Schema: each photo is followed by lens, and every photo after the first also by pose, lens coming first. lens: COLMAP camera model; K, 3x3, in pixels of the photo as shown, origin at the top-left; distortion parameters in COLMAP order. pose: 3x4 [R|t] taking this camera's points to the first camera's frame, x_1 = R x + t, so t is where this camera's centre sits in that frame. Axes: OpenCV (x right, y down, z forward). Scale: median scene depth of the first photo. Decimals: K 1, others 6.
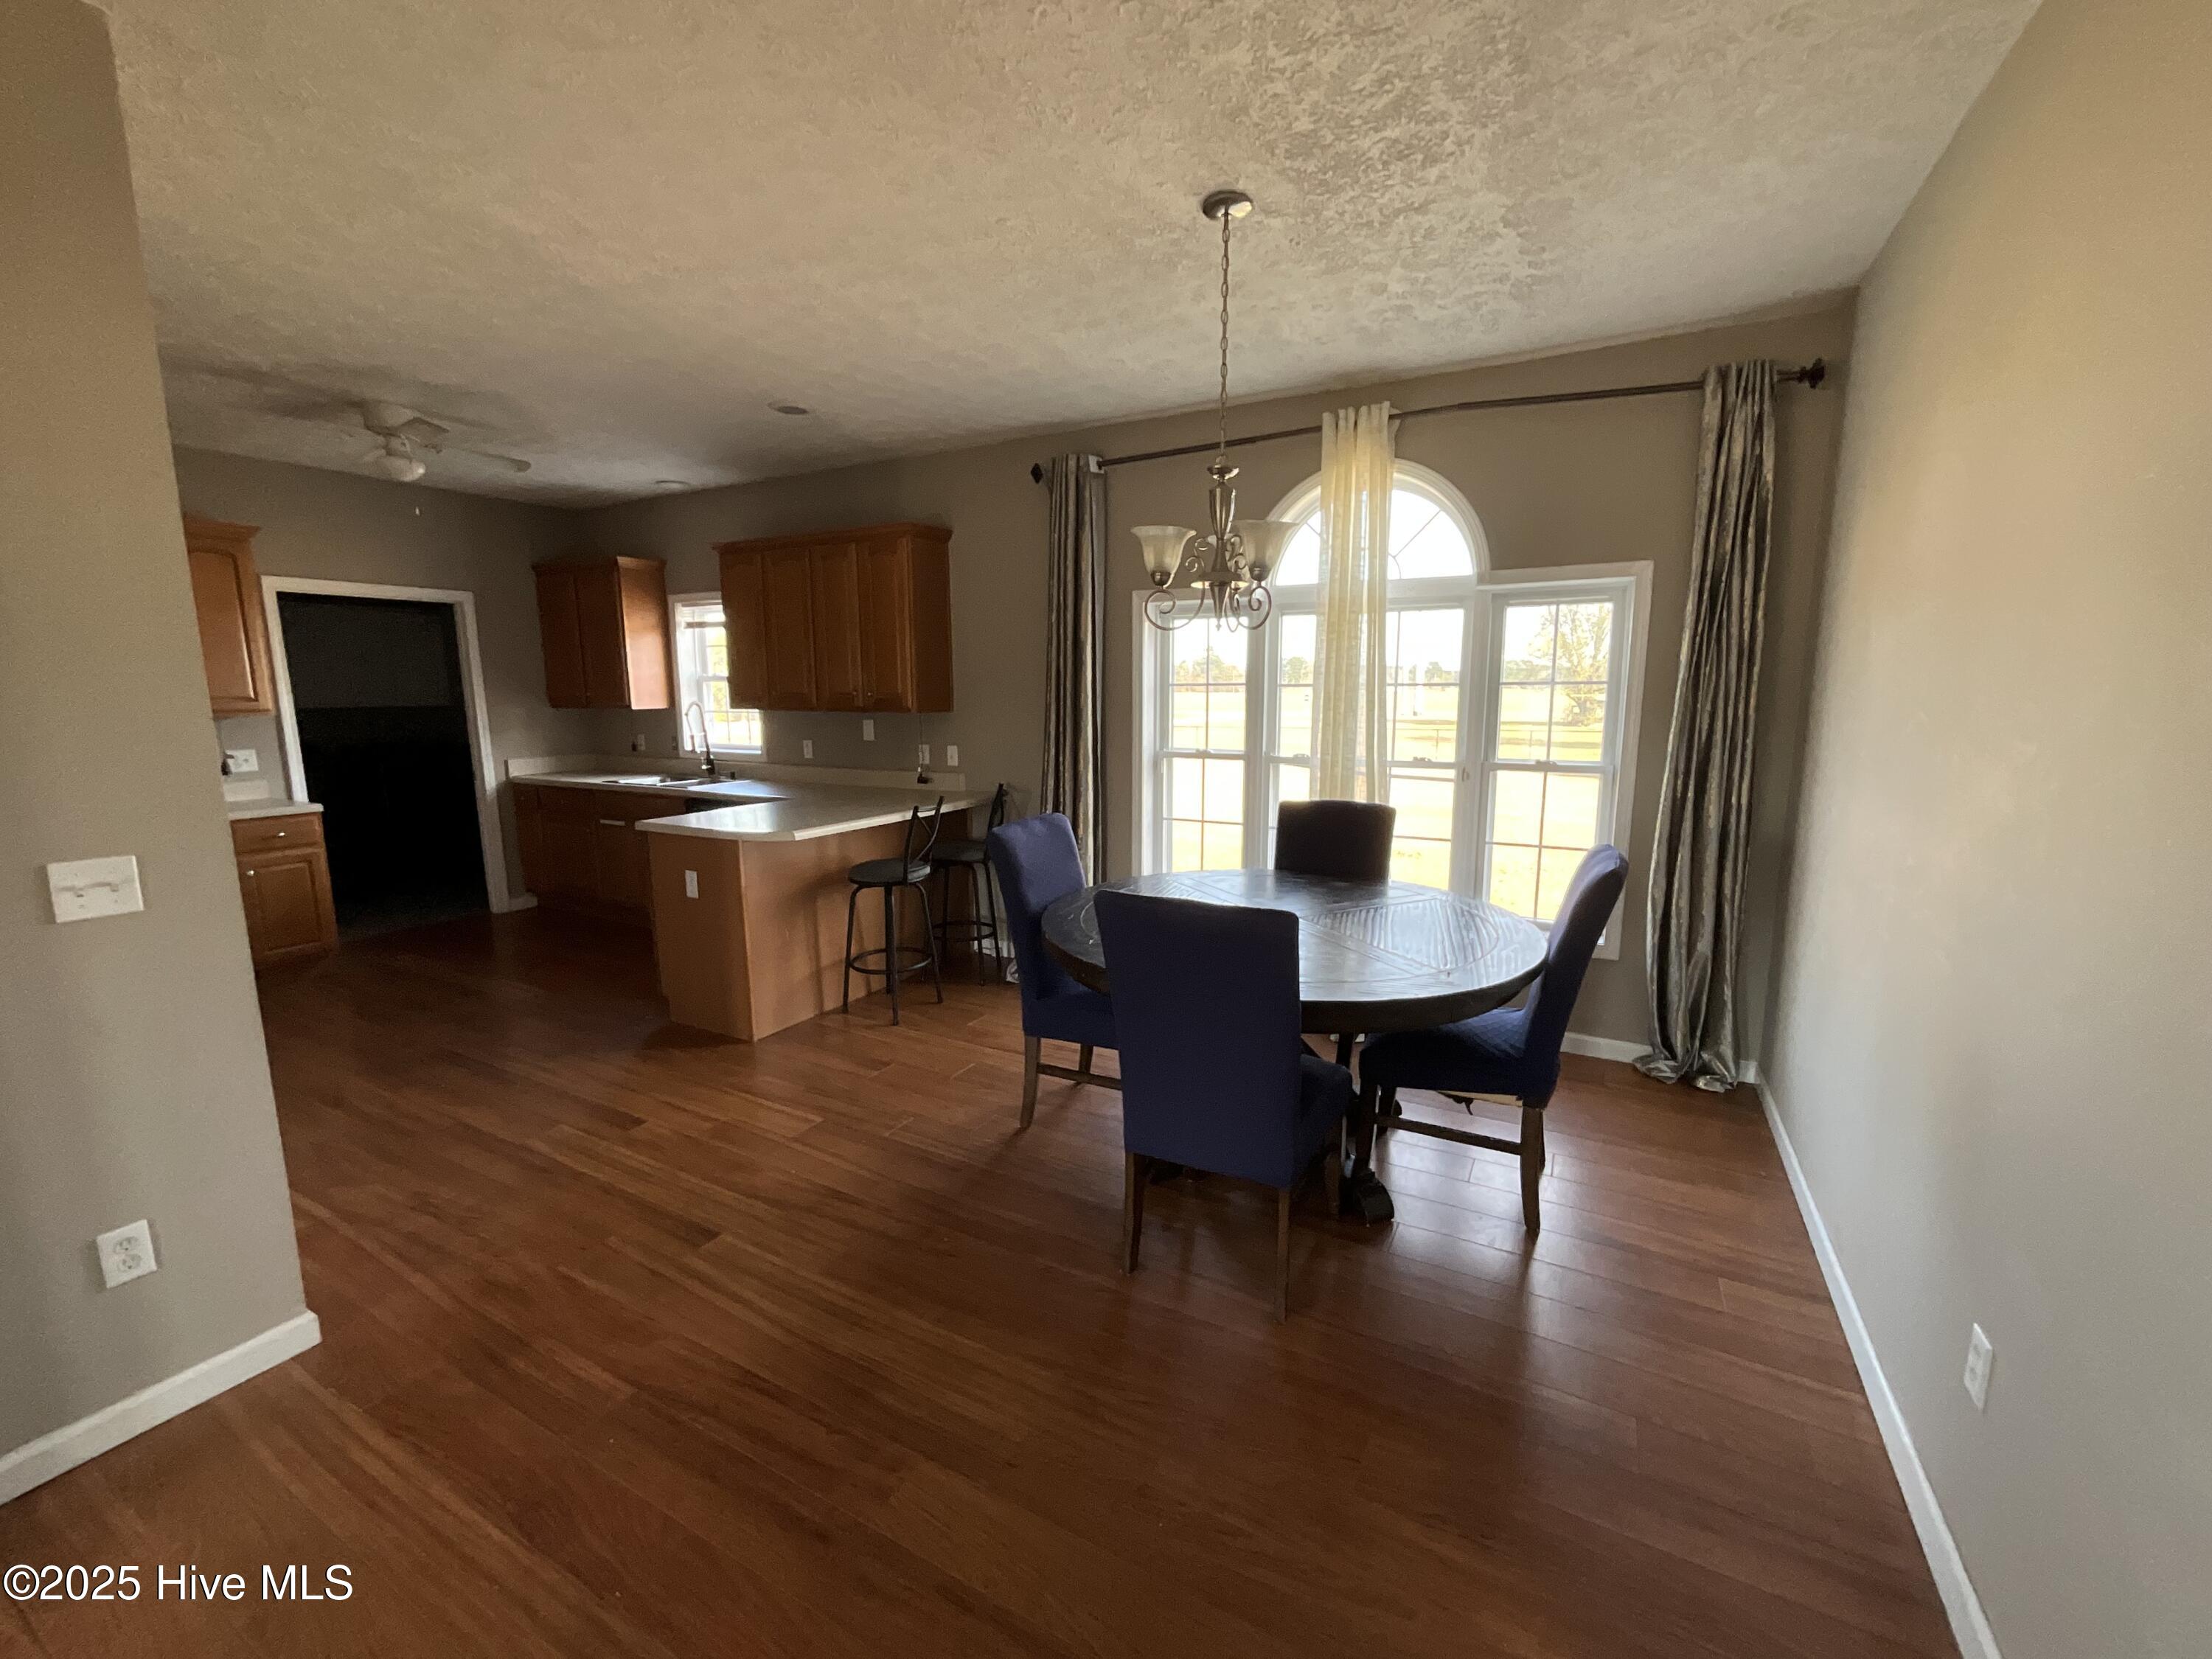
lens RADIAL K [[890.4, 0, 1106.3], [0, 890.4, 826.8], [0, 0, 1]] dist [-0.001094, 0.001229]
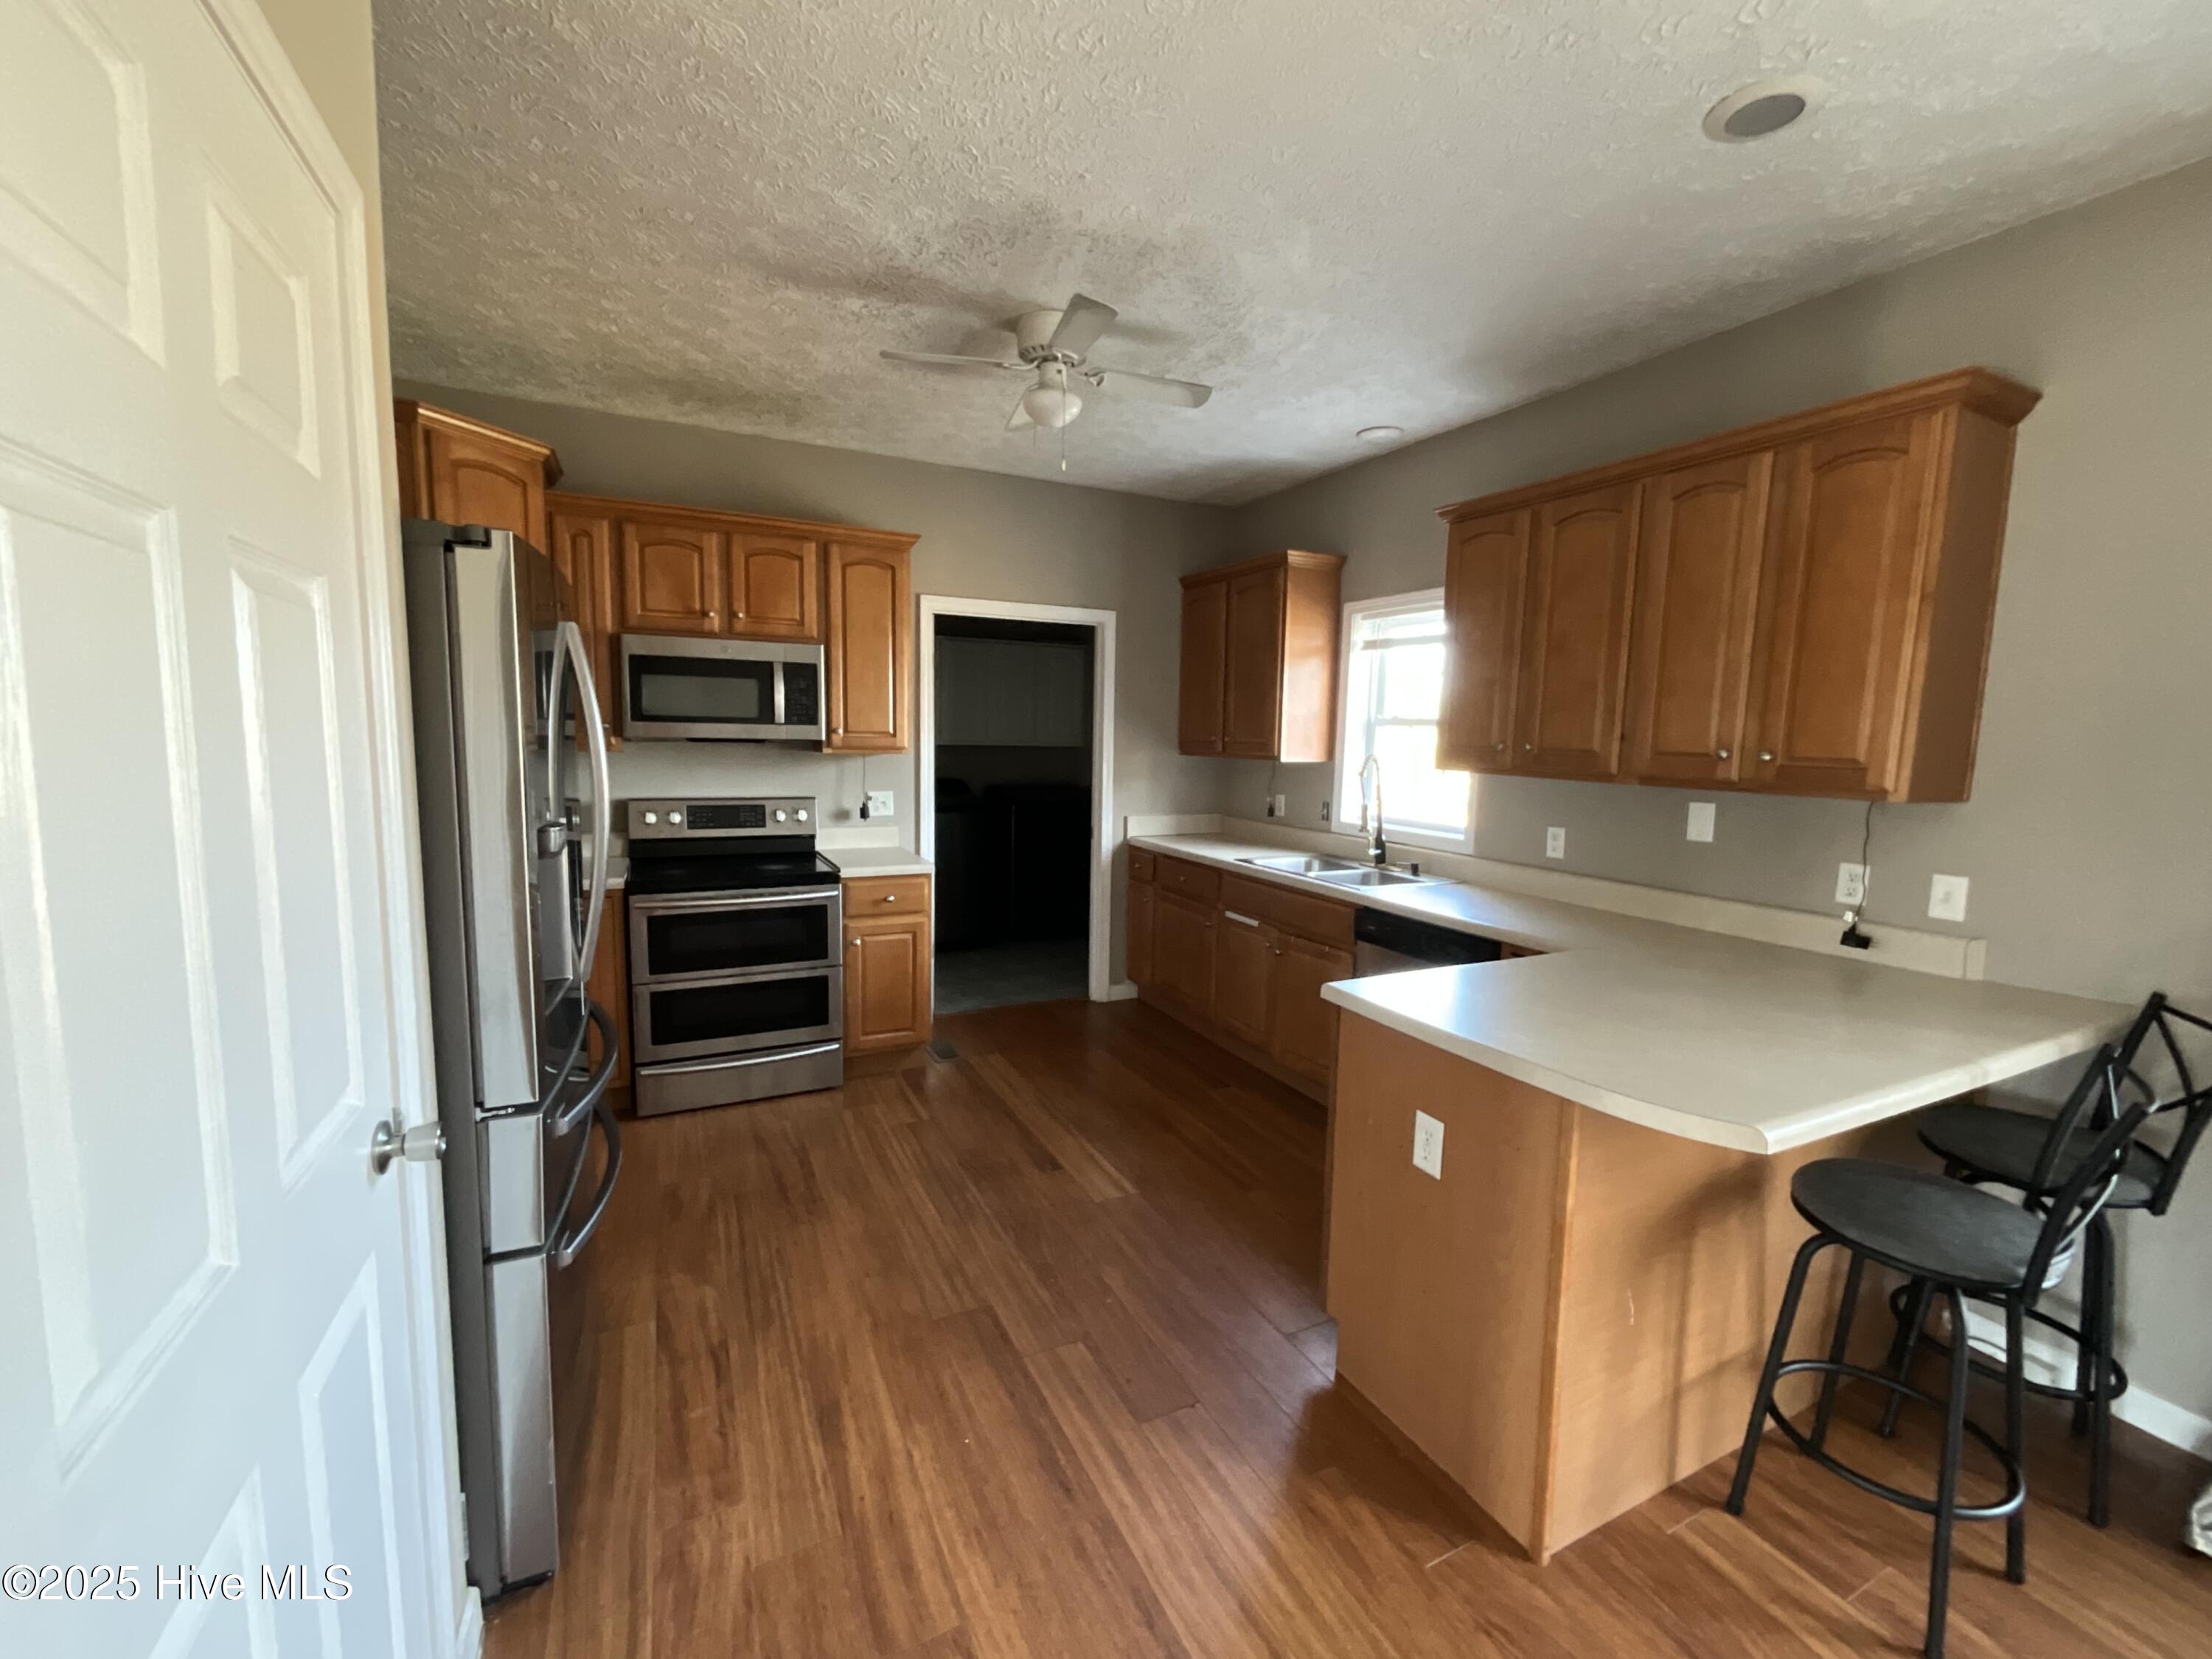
lens RADIAL K [[890.4, 0, 1109.6], [0, 890.4, 827.5], [0, 0, 1]] dist [-0.001094, 0.001229]
pose [[0.819953, 0.084674, -0.566134, -0.249430], [-0.114780, 0.993234, -0.017687, -0.053915], [0.560805, 0.079483, 0.824124, 0.355976]]
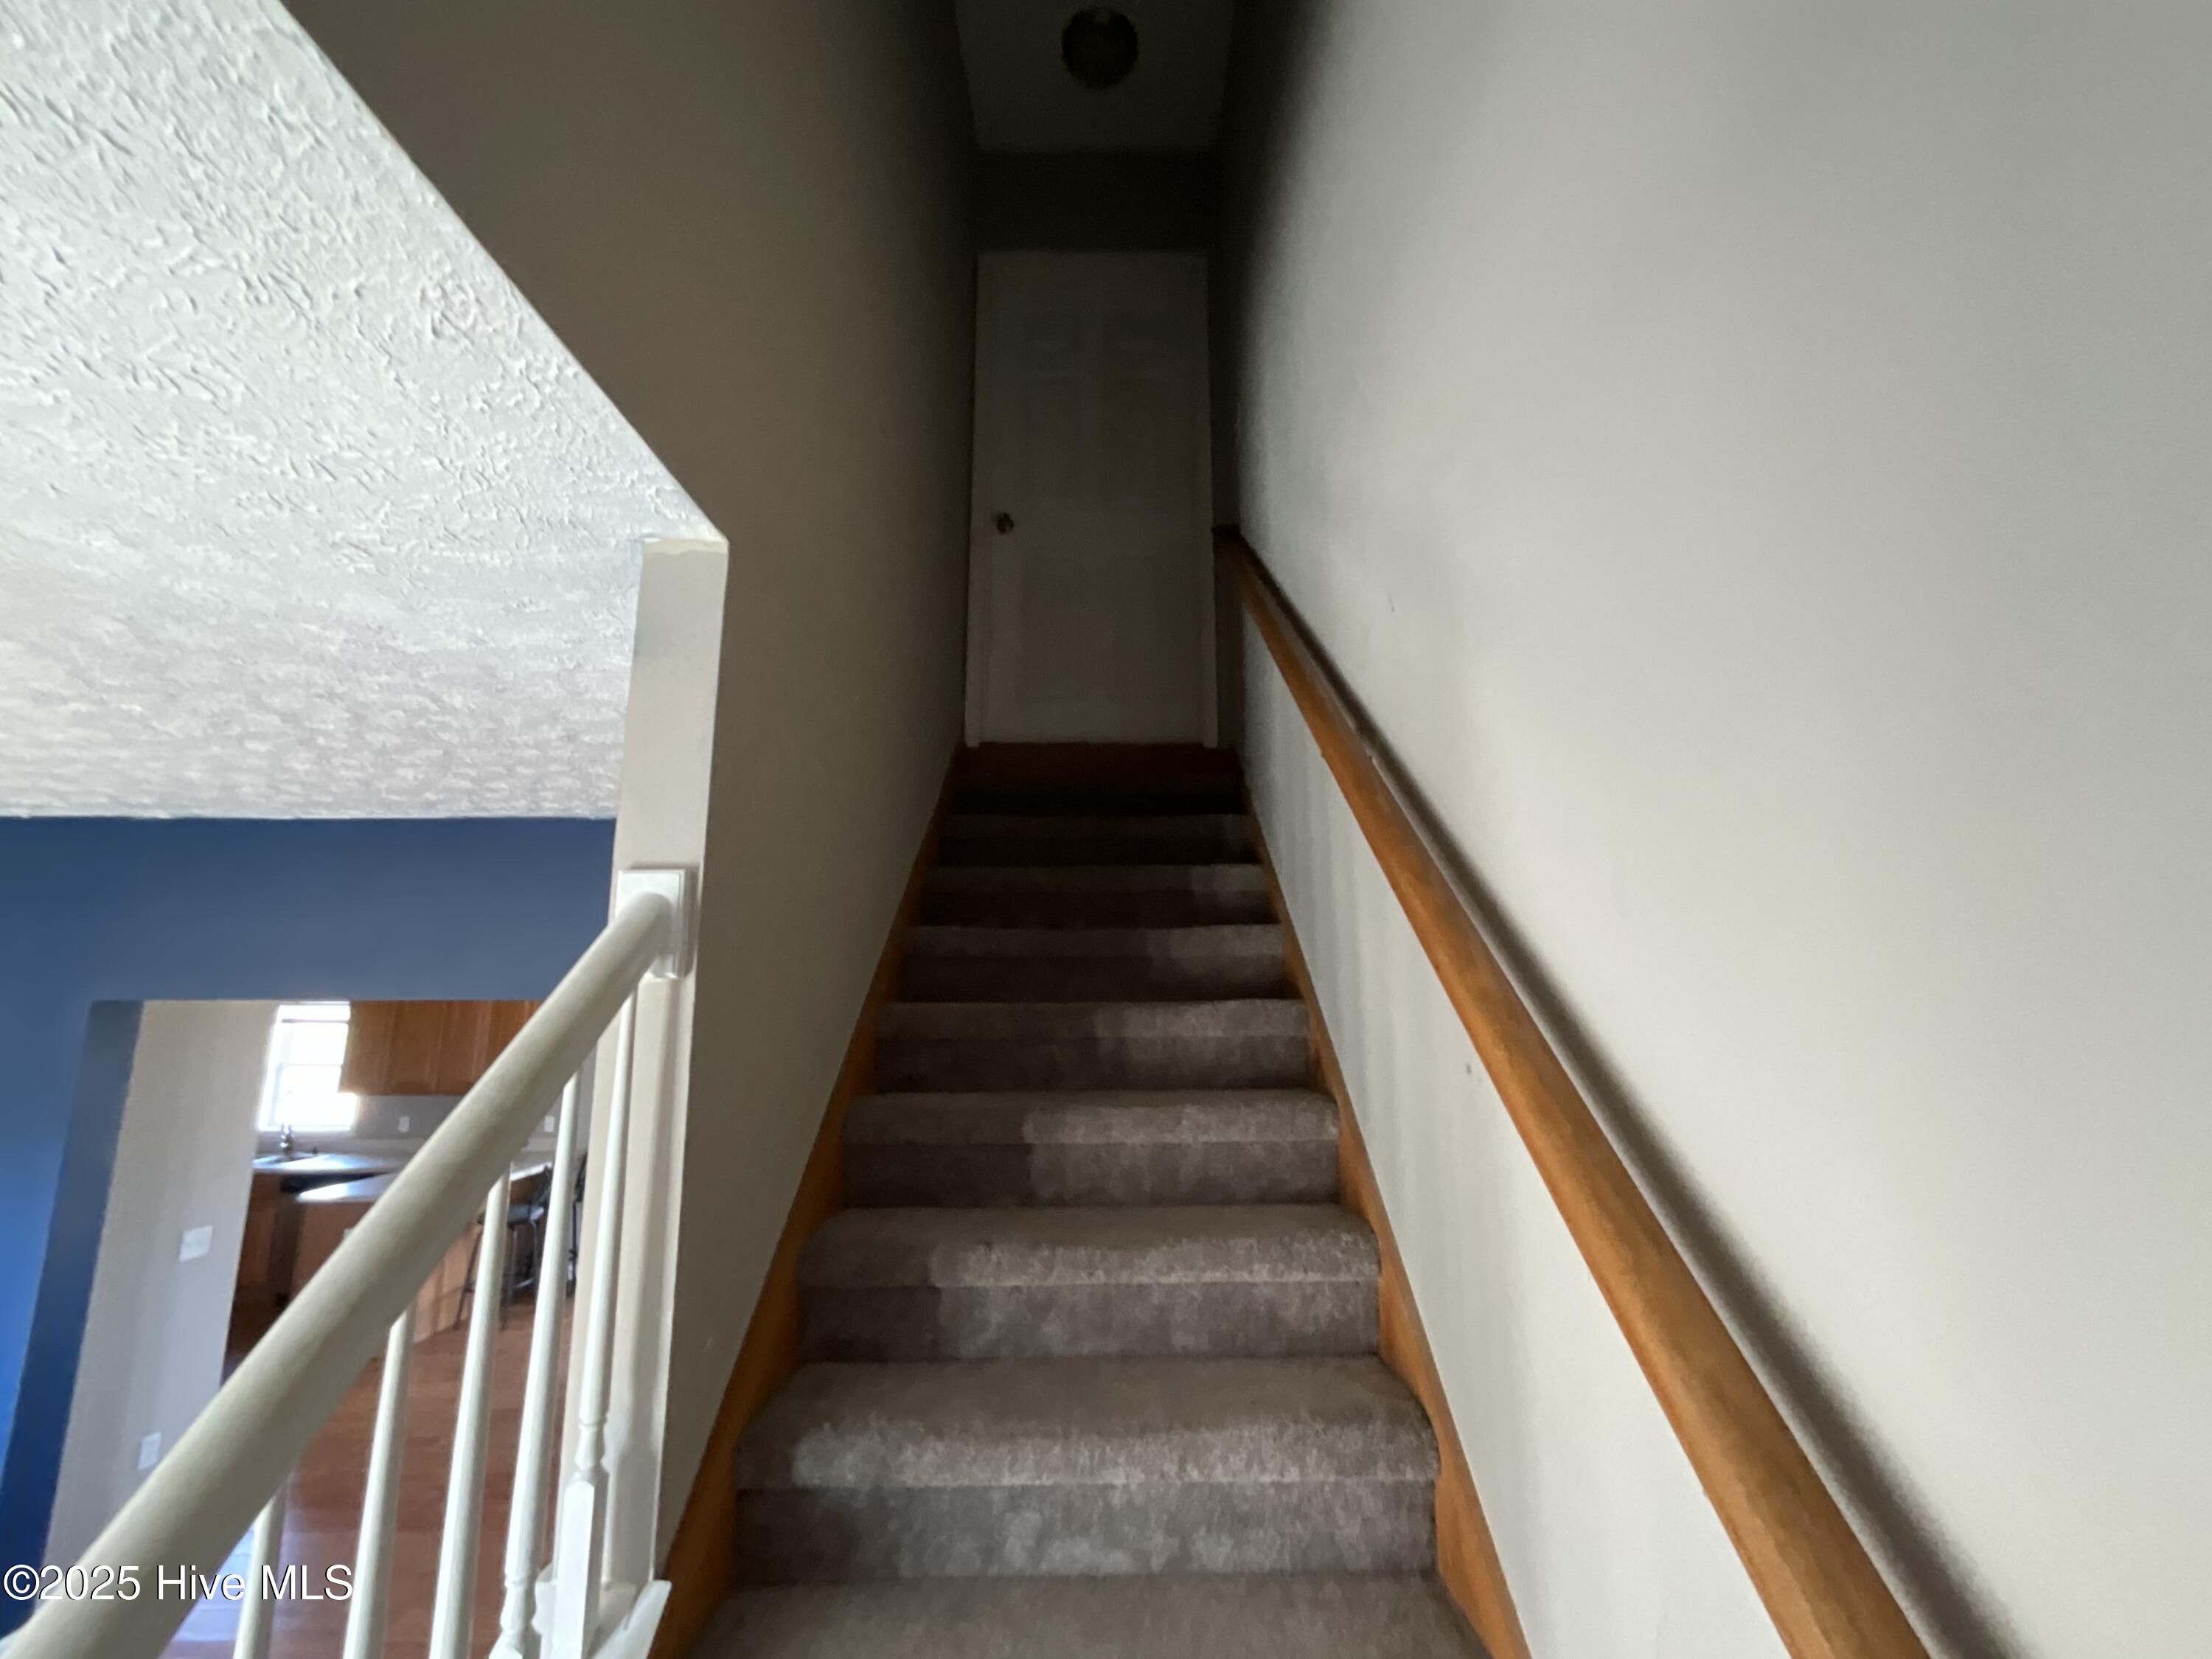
lens RADIAL K [[890.4, 0, 1119.6], [0, 890.4, 831.2], [0, 0, 1]] dist [-0.001094, 0.001229]
pose [[0.866768, 0.090473, 0.490436, -0.115517], [0.077446, 0.947058, -0.311582, -0.008795], [-0.492661, 0.308051, 0.813873, -0.658717]]
